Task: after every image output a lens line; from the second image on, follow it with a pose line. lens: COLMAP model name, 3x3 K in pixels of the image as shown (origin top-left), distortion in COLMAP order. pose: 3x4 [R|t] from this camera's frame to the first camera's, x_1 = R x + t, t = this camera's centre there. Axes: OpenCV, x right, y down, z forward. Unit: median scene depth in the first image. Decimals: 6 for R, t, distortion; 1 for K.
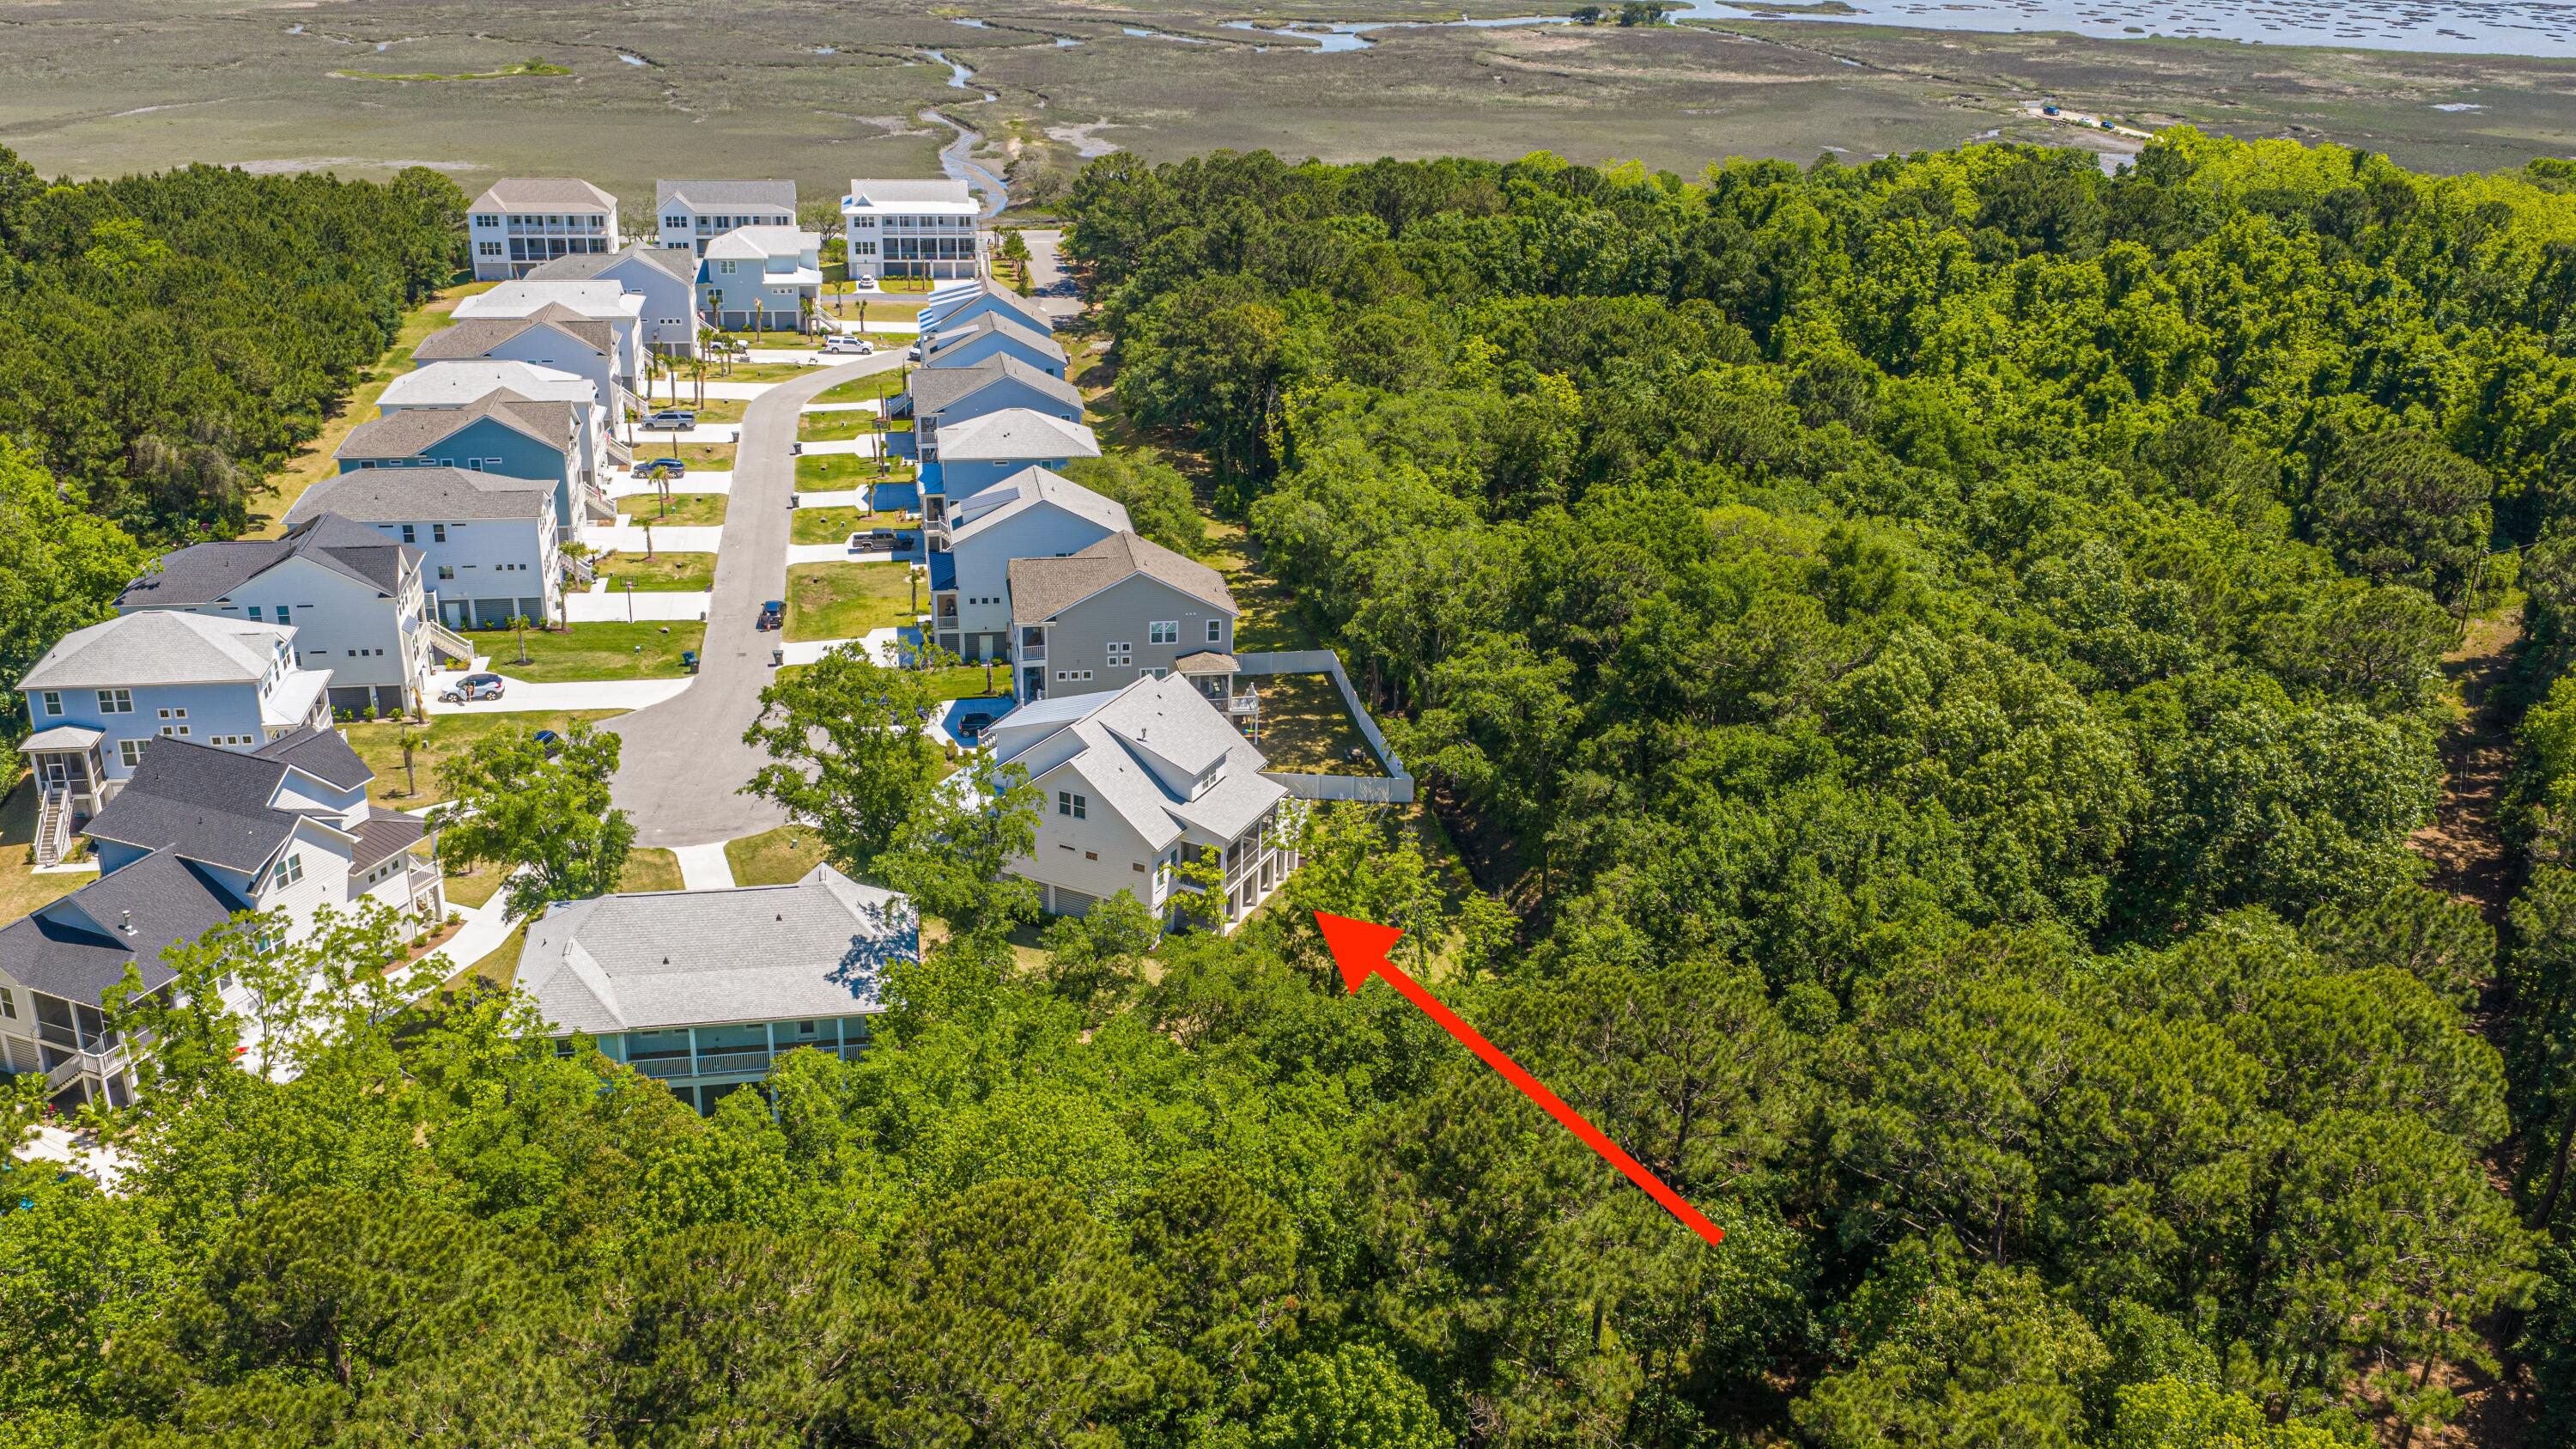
lens RADIAL K [[2123.6, 0, 1288.0], [0, 2123.6, 724.5], [0, 0, 1]] dist [0.036721, -0.078671]
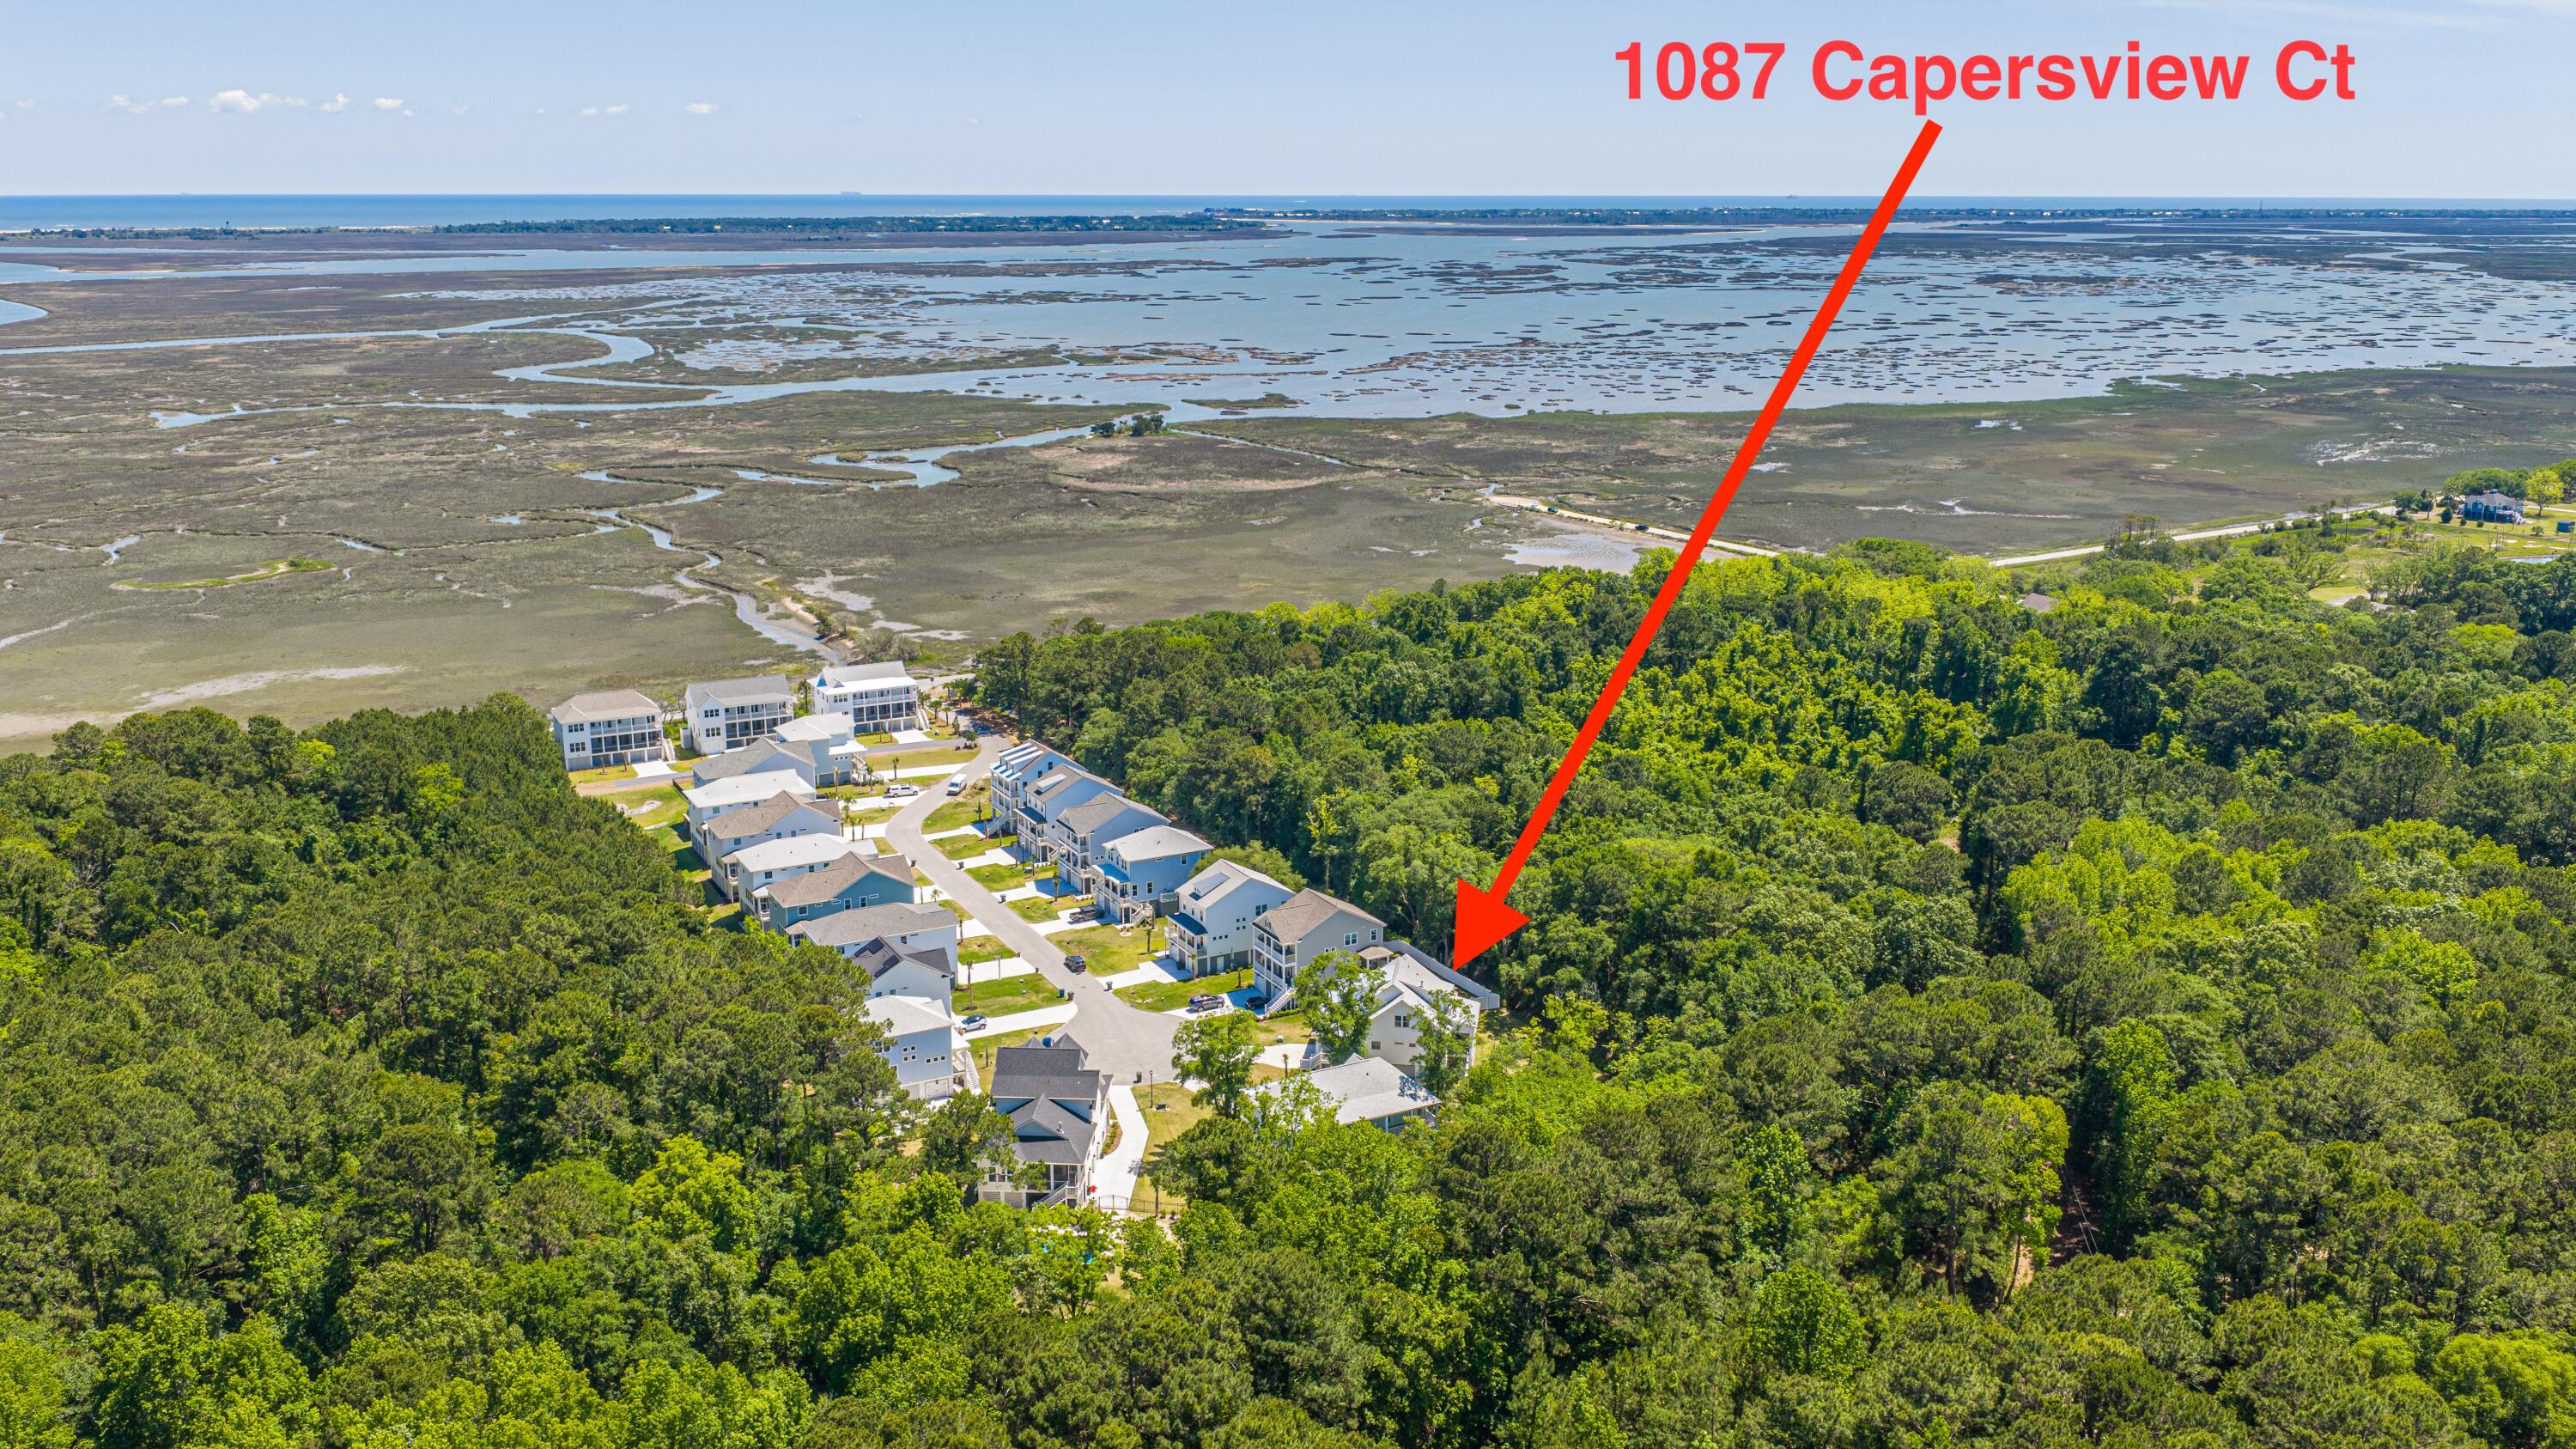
lens RADIAL K [[2126.6, 0, 1288.0], [0, 2126.6, 724.5], [0, 0, 1]] dist [0.031363, -0.070787]
pose [[0.953291, -0.104509, 0.283396, -0.464690], [0.144425, 0.981744, -0.123778, -0.003480], [-0.265287, 0.158926, 0.950981, -0.602997]]
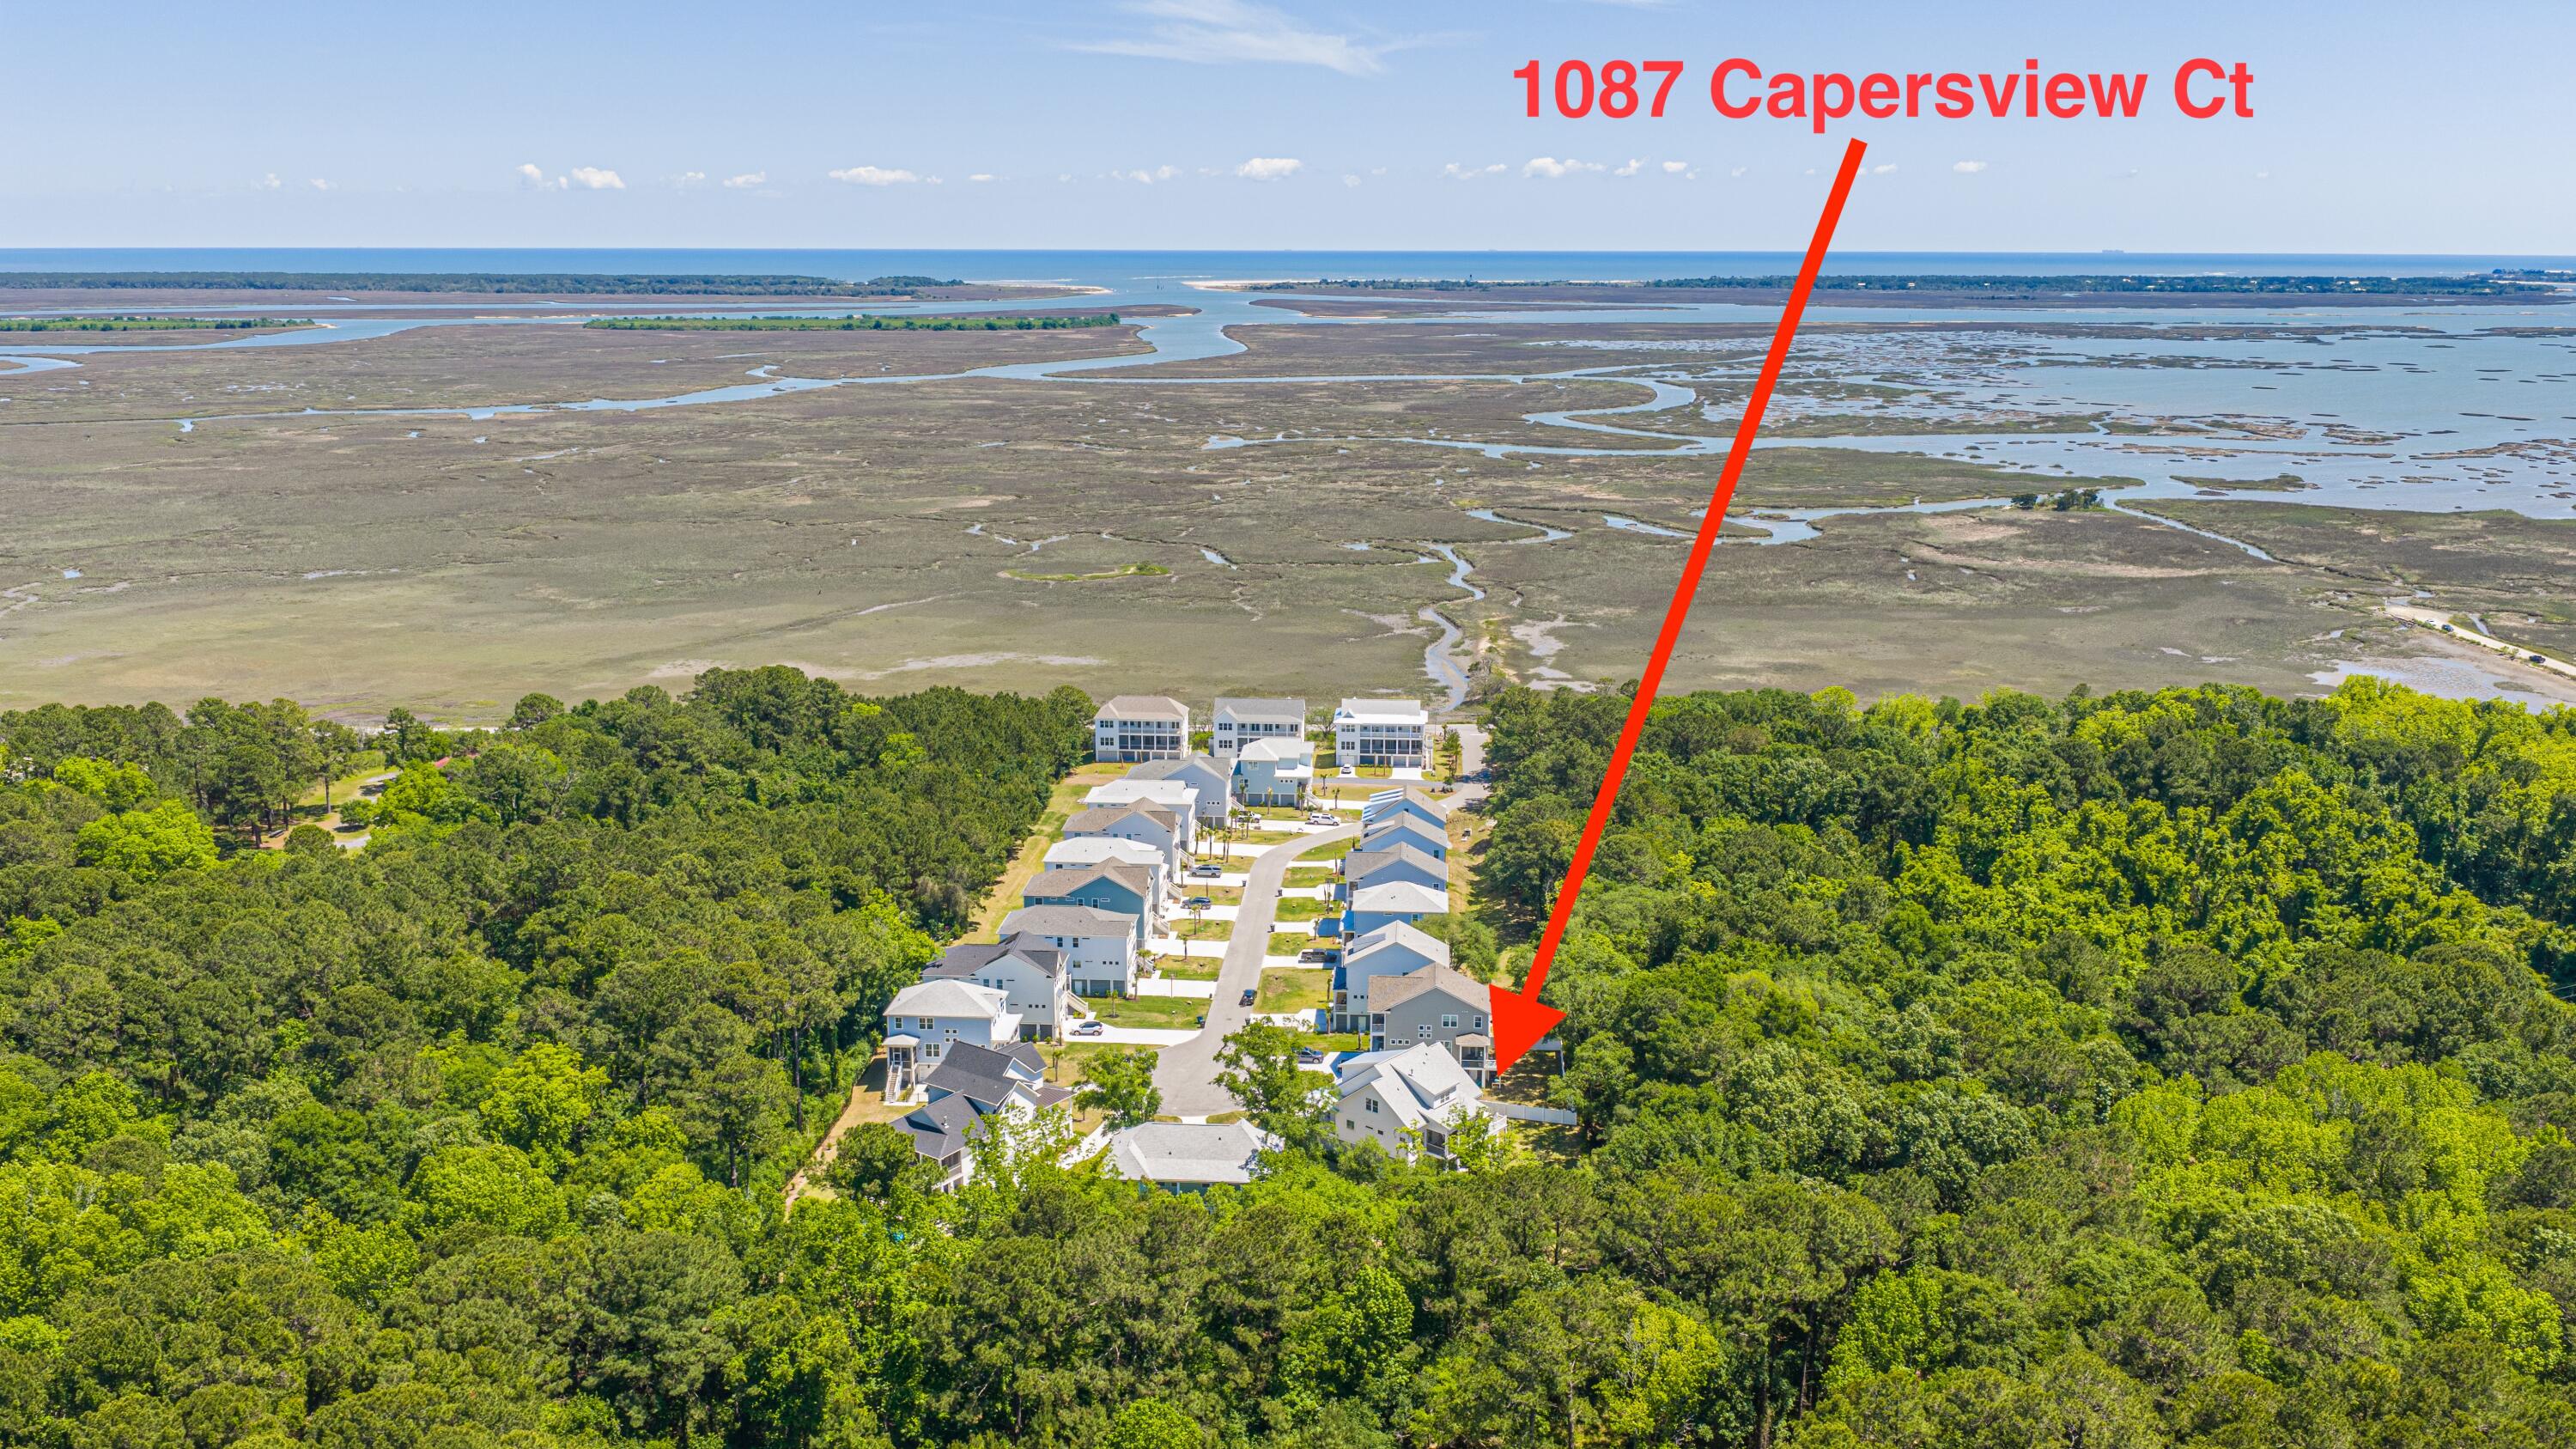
lens RADIAL K [[2126.6, 0, 1288.0], [0, 2126.6, 724.5], [0, 0, 1]] dist [0.031363, -0.070787]
pose [[0.967129, 0.026436, -0.252907, 0.192122], [-0.071164, 0.982977, -0.169385, 0.018558], [0.244124, 0.181815, 0.952547, -0.595582]]
